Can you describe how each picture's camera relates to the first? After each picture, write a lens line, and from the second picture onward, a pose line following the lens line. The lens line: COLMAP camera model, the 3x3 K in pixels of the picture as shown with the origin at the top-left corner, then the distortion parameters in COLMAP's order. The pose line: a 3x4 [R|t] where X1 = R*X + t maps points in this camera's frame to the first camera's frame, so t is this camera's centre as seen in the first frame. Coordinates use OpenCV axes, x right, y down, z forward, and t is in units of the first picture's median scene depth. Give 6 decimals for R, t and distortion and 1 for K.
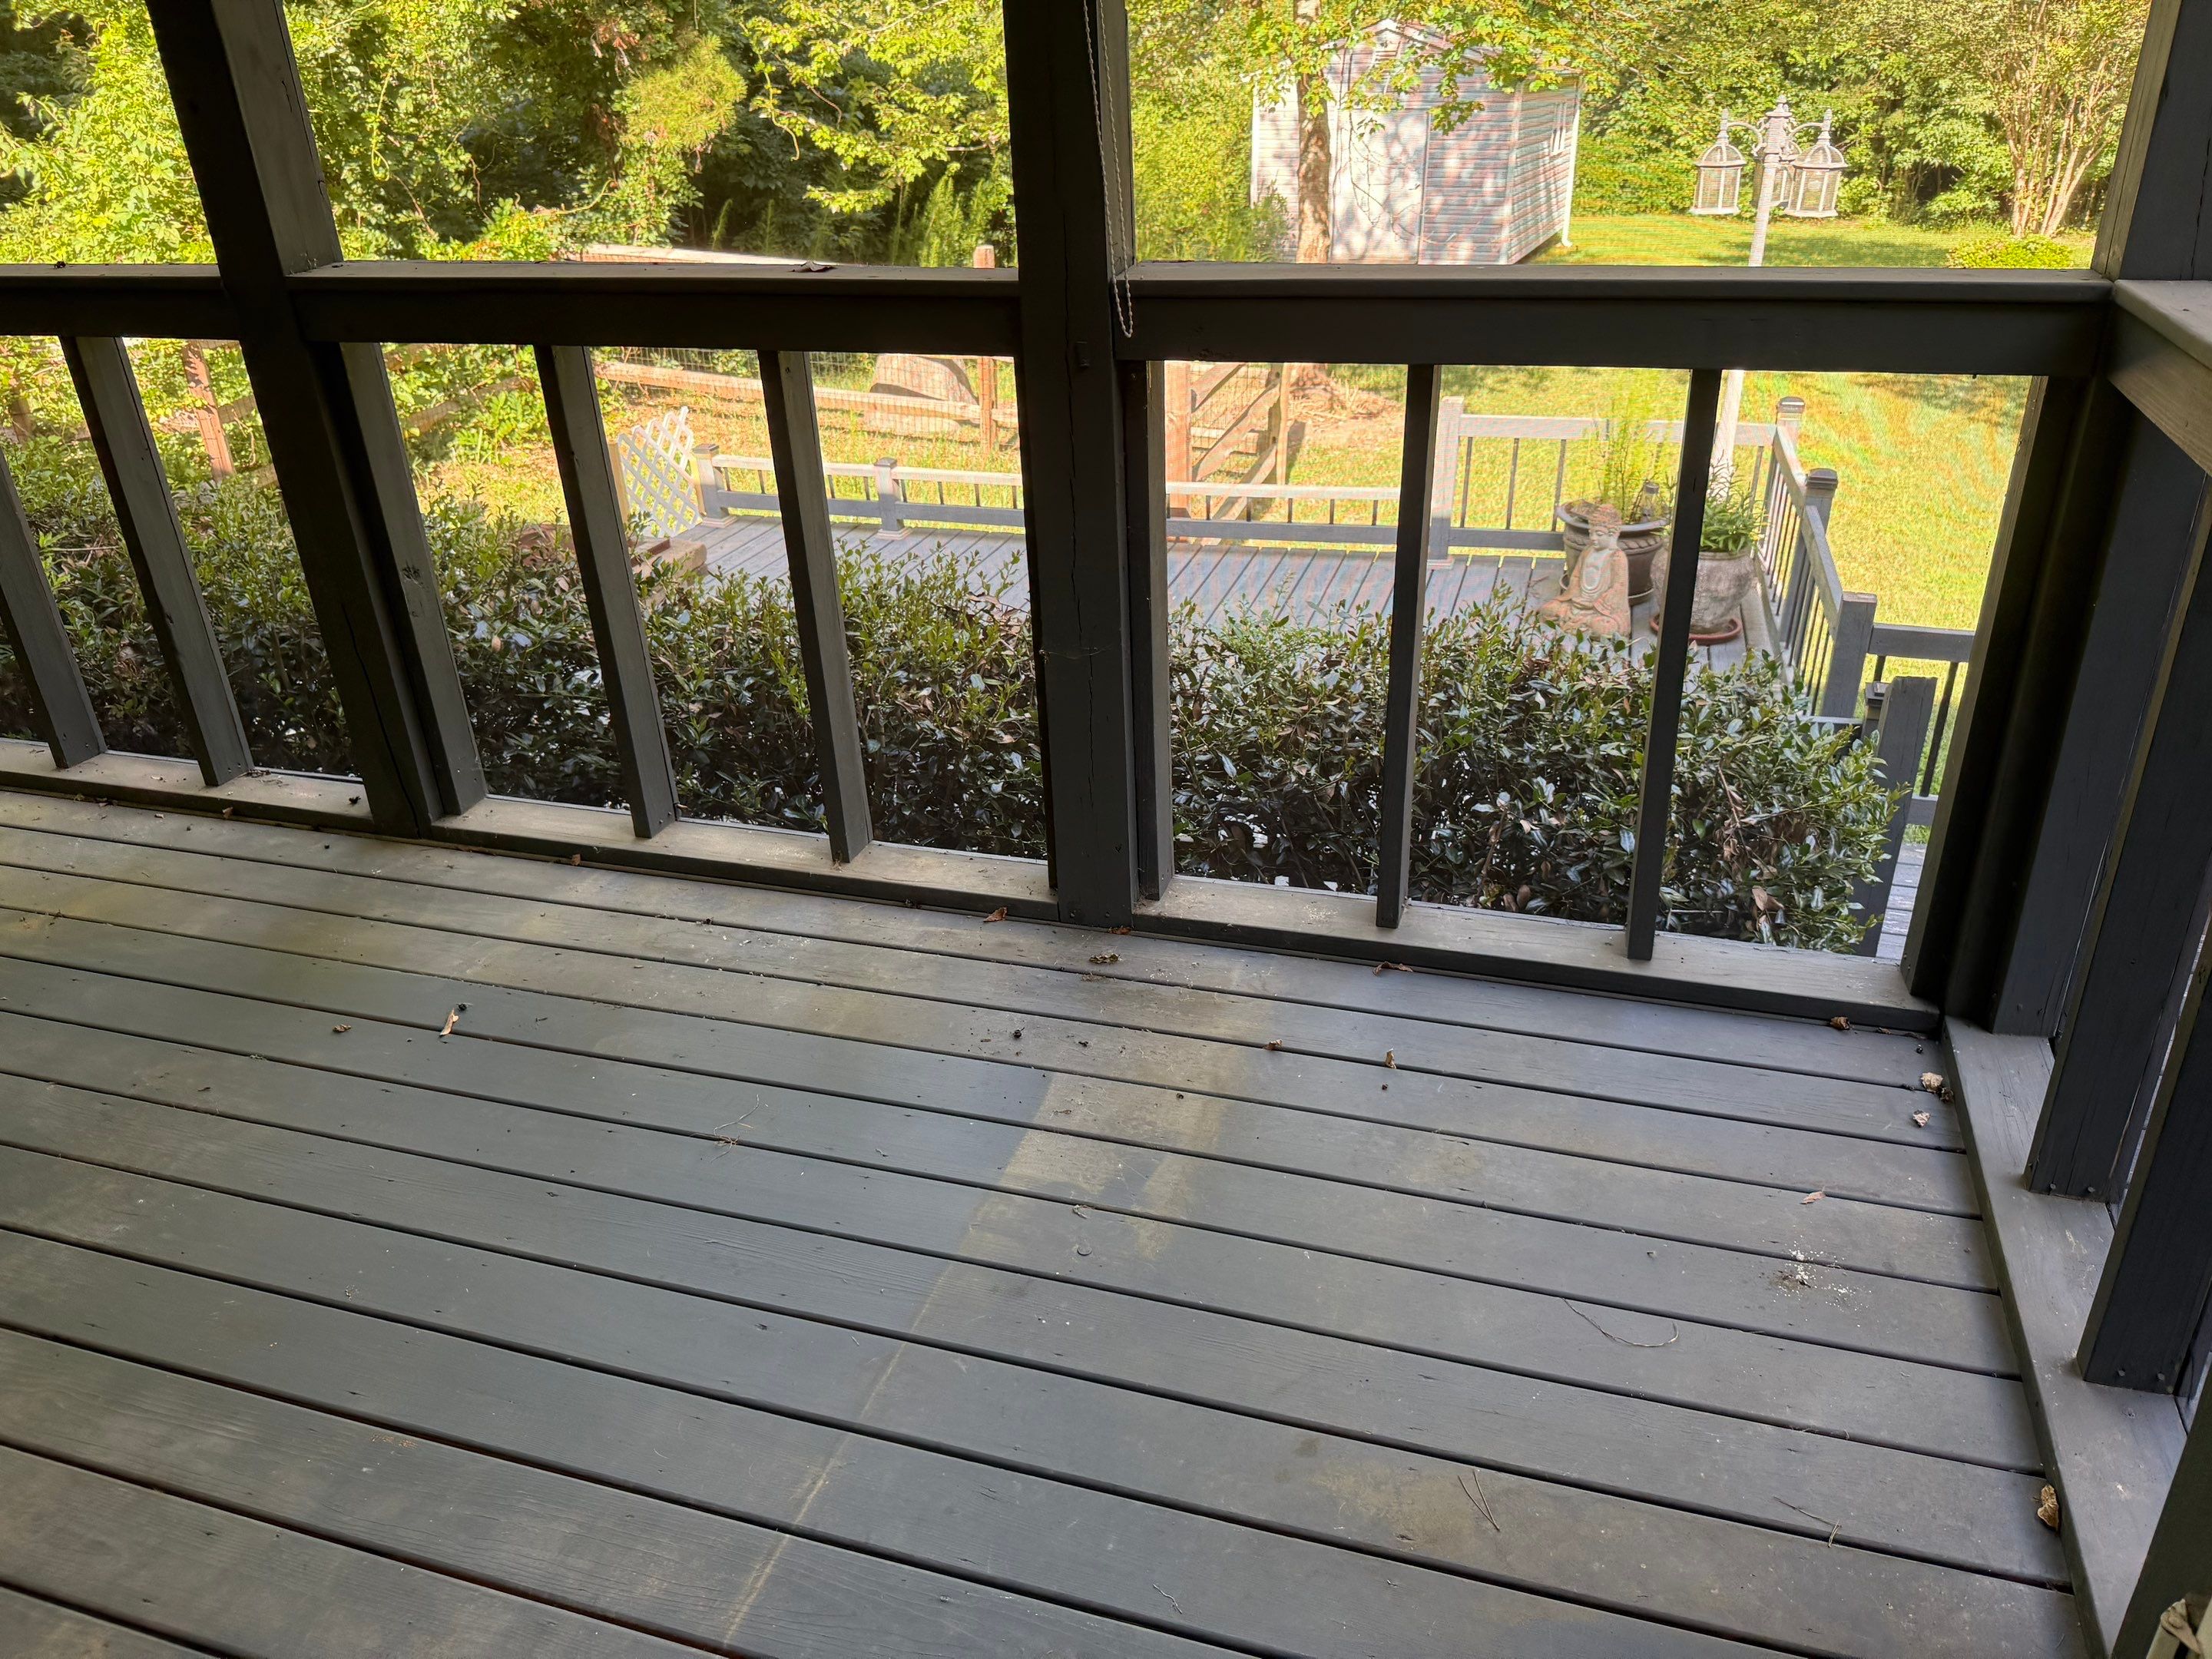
lens RADIAL K [[1569.2, 0, 1111.0], [0, 1569.2, 810.2], [0, 0, 1]] dist [0.023331, -0.027228]
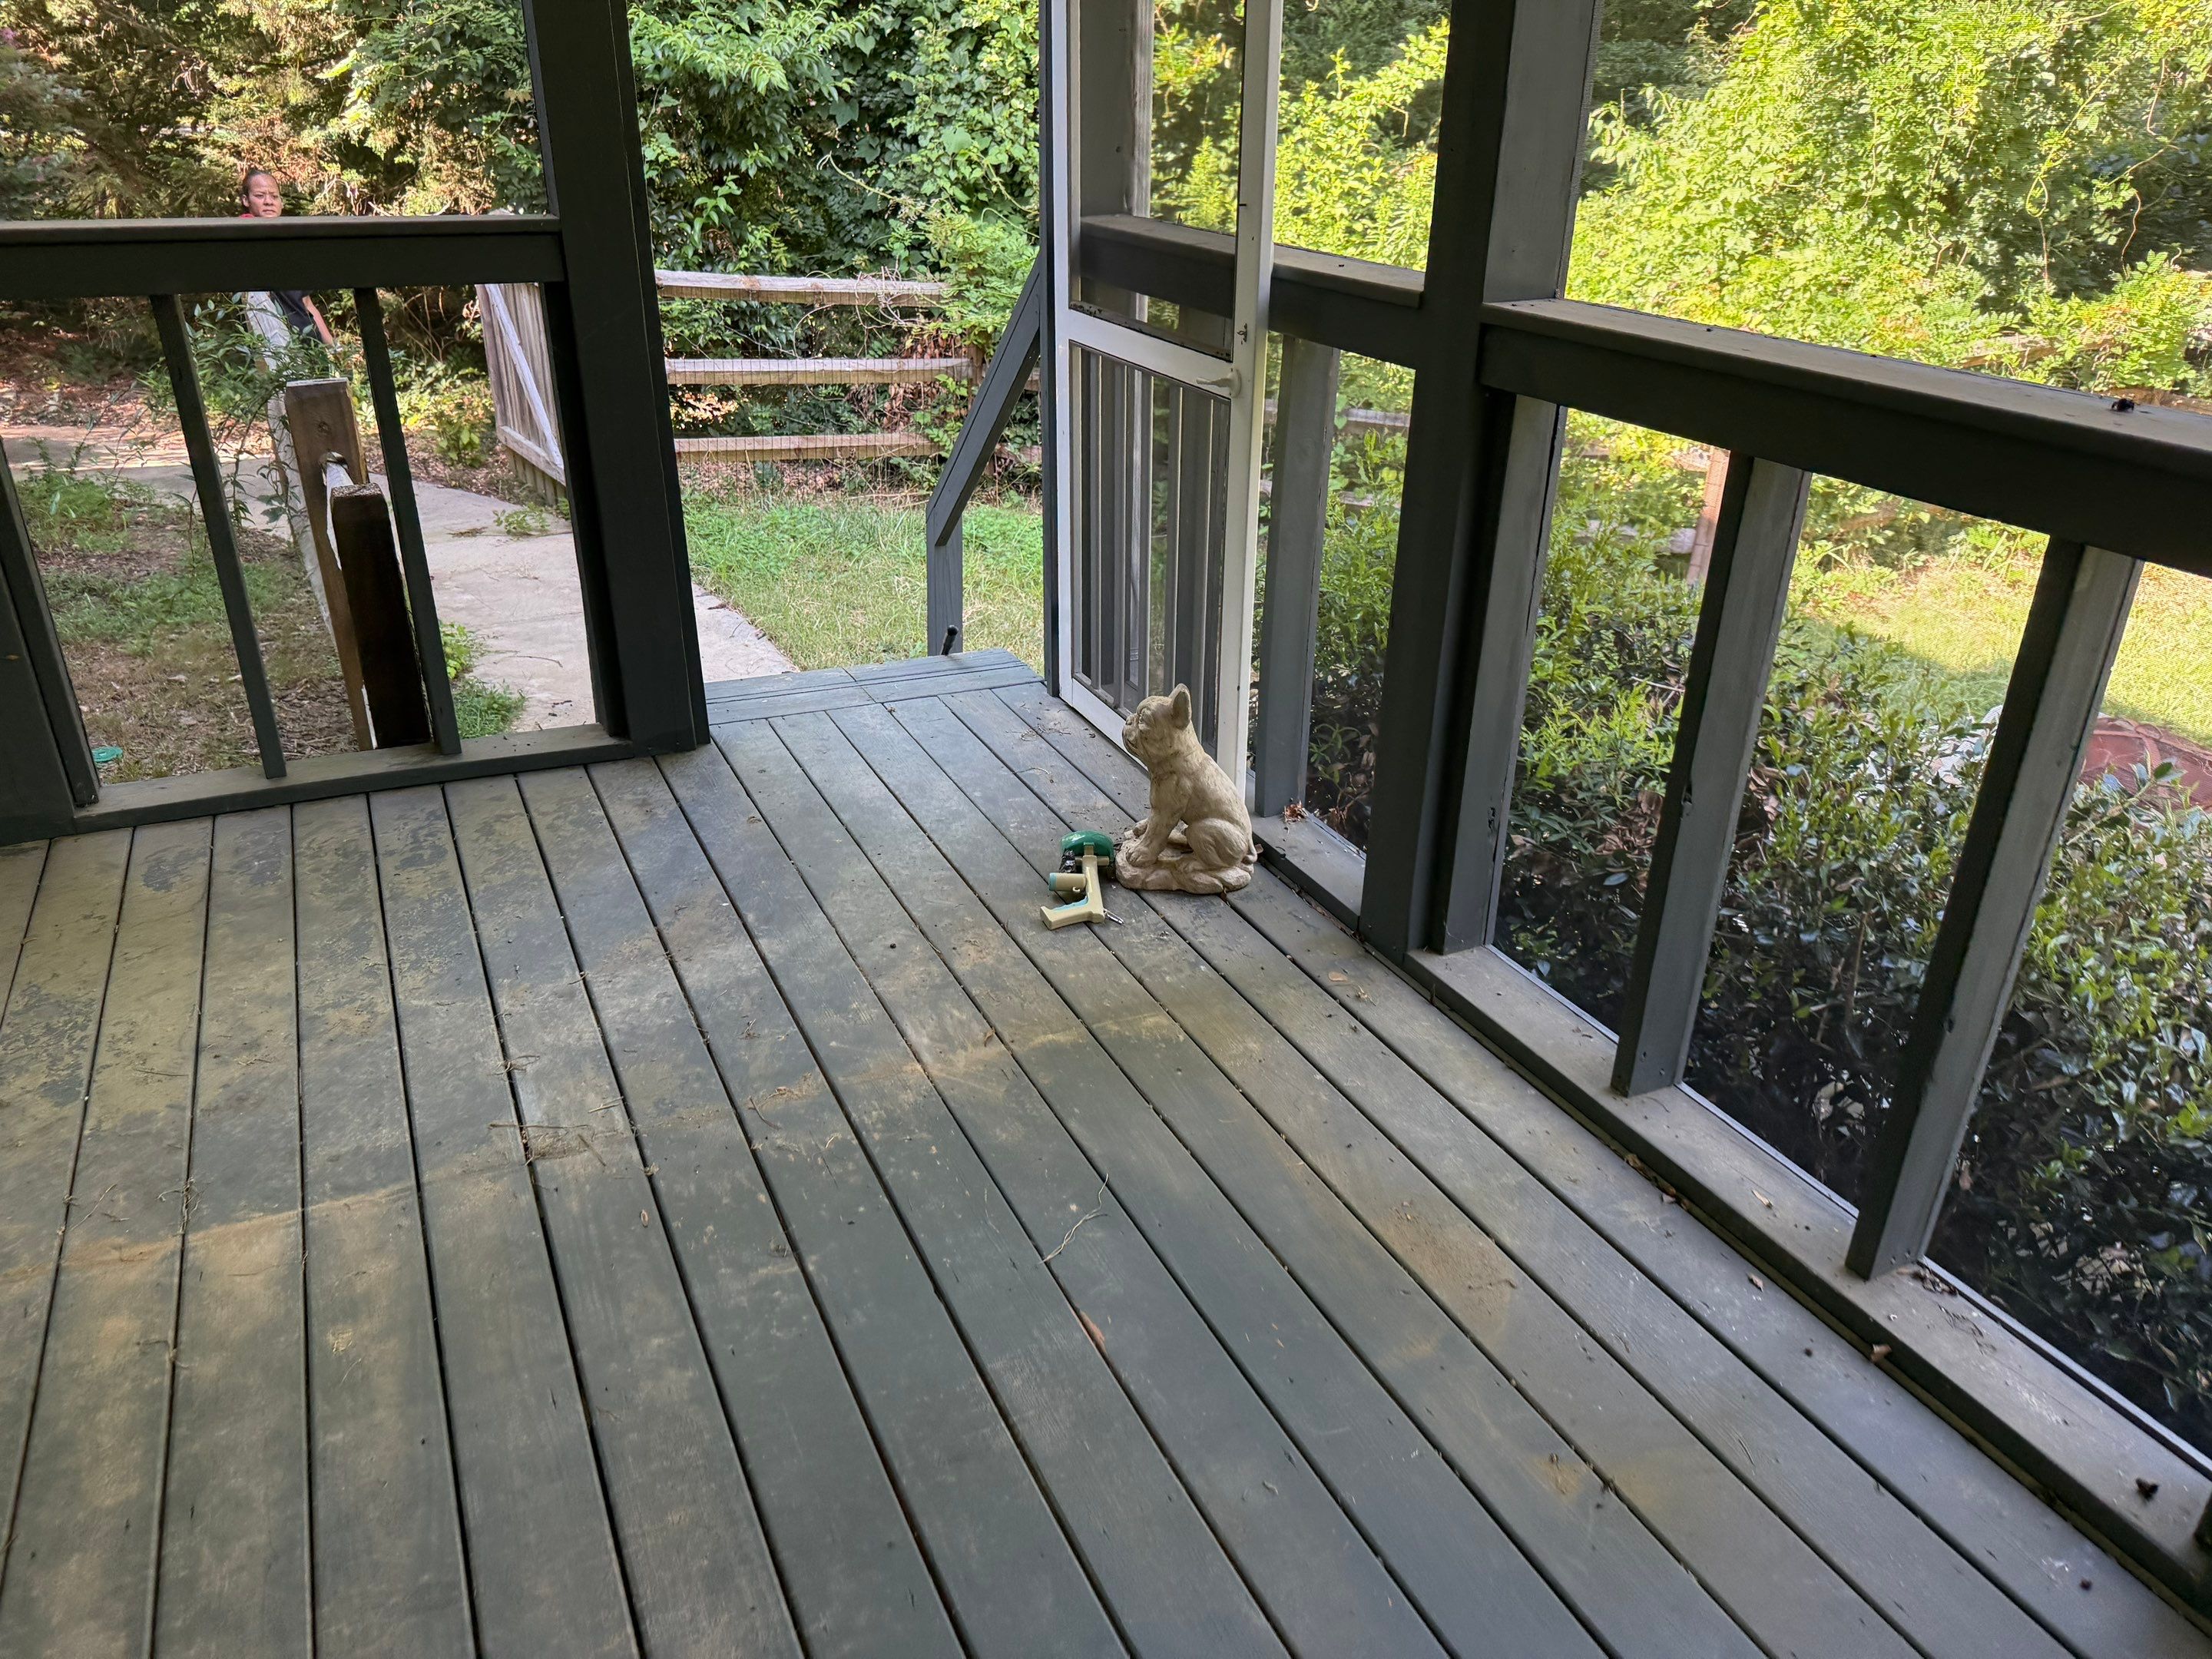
lens RADIAL K [[1569.2, 0, 1097.7], [0, 1569.2, 837.7], [0, 0, 1]] dist [0.023331, -0.027228]
pose [[0.682091, 0.363711, -0.634402, -0.398626], [-0.357257, 0.922701, 0.144883, -0.132021], [0.638059, 0.127821, 0.759304, 0.316174]]
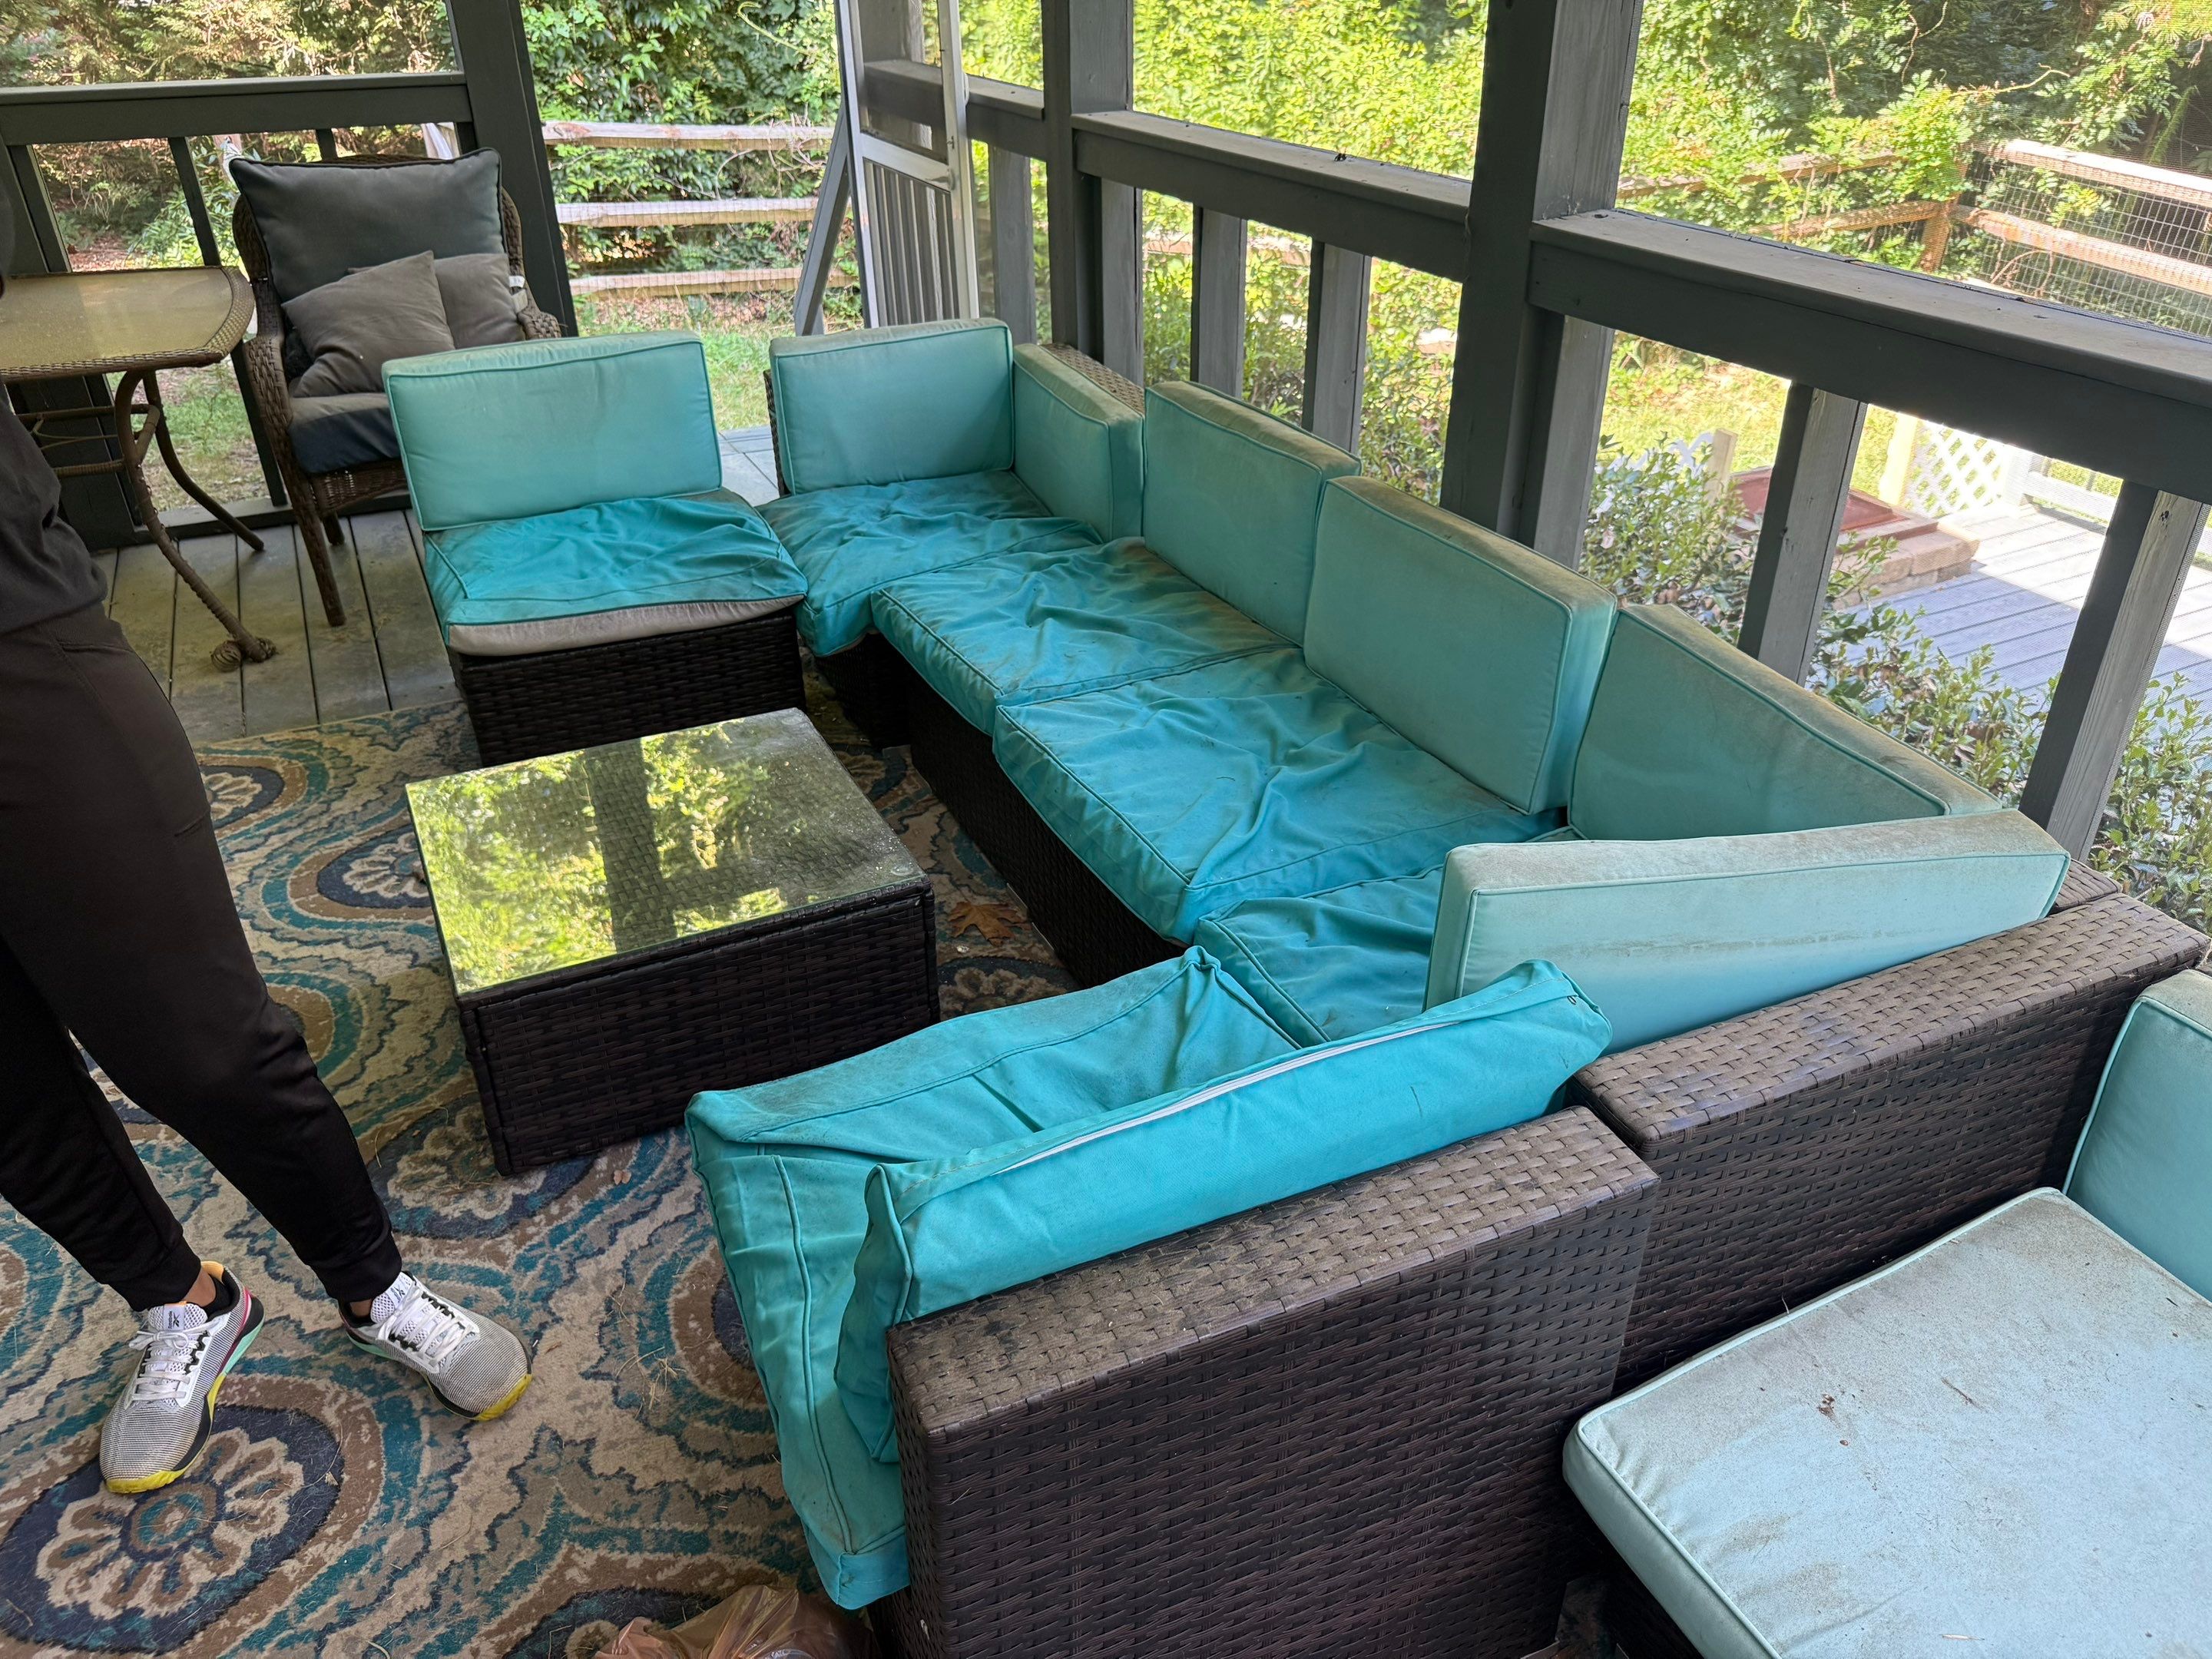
lens RADIAL K [[1569.2, 0, 1114.5], [0, 1569.2, 801.5], [0, 0, 1]] dist [0.023331, -0.027228]
pose [[0.698711, 0.381510, -0.605189, -0.052642], [-0.331958, 0.922252, 0.198129, -0.109017], [0.633725, 0.062462, 0.771033, 0.189309]]
